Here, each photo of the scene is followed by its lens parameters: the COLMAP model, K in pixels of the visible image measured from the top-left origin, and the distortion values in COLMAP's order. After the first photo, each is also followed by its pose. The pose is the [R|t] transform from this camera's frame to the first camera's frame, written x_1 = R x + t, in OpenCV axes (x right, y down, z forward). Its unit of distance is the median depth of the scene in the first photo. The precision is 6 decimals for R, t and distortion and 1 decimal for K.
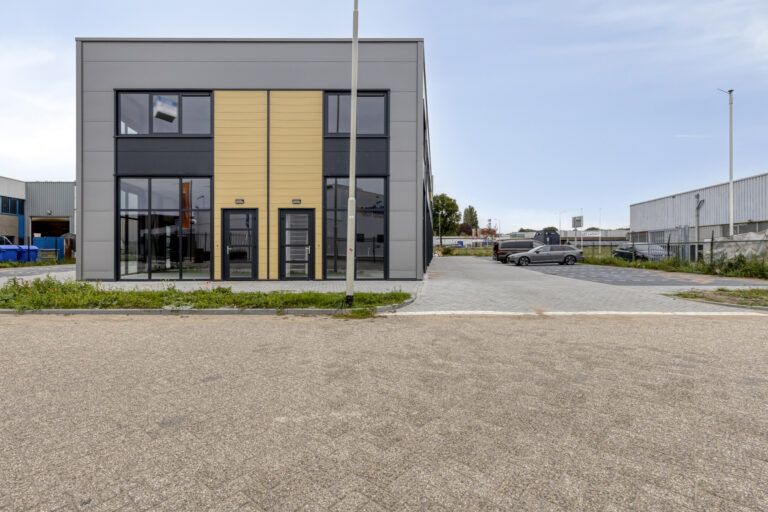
lens RADIAL K [[384.9, 0, 326.8], [0, 384.9, 240.8], [0, 0, 1]] dist [0.002092, 0.002237]
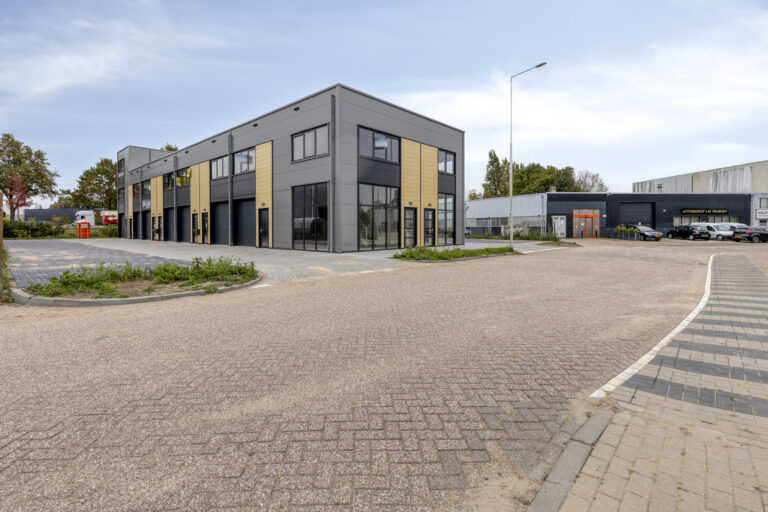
lens RADIAL K [[351.1, 0, 390.2], [0, 351.1, 223.9], [0, 0, 1]] dist [0.017752, -0.003586]
pose [[0.683318, 0.009400, 0.730060, -1.447761], [-0.017126, 0.999848, 0.003157, -0.011956], [-0.729920, -0.014660, 0.683376, -0.033271]]
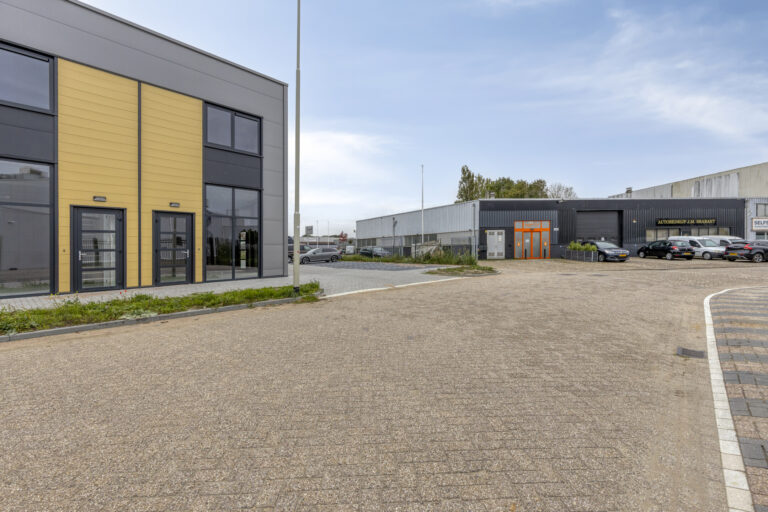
lens RADIAL K [[351.1, 0, 391.2], [0, 351.1, 239.7], [0, 0, 1]] dist [0.017752, -0.003586]
pose [[0.663309, 0.012517, 0.748241, -0.381398], [-0.001265, 0.999877, -0.015606, 0.001046], [-0.748345, 0.009405, 0.663244, -0.013113]]
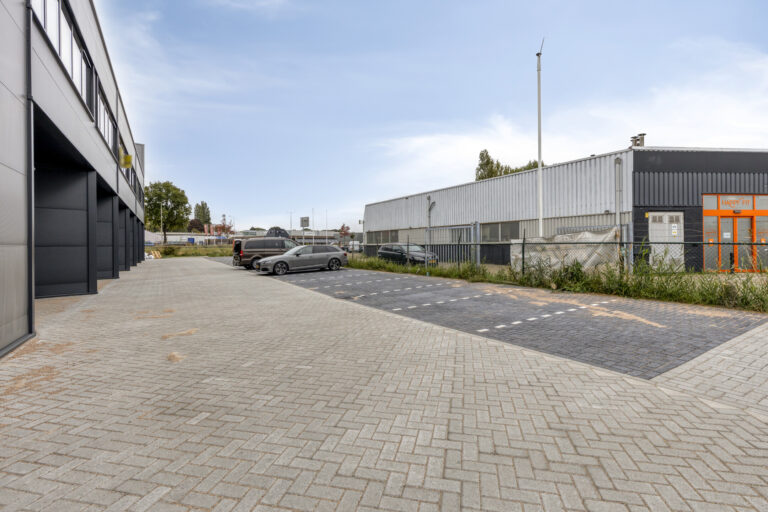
lens RADIAL K [[351.1, 0, 389.9], [0, 351.1, 252.0], [0, 0, 1]] dist [0.017752, -0.003586]
pose [[0.666085, -0.017420, 0.745673, 0.345460], [-0.011705, 0.999360, 0.033802, -0.000788], [-0.745784, -0.031243, 0.665455, 0.872932]]
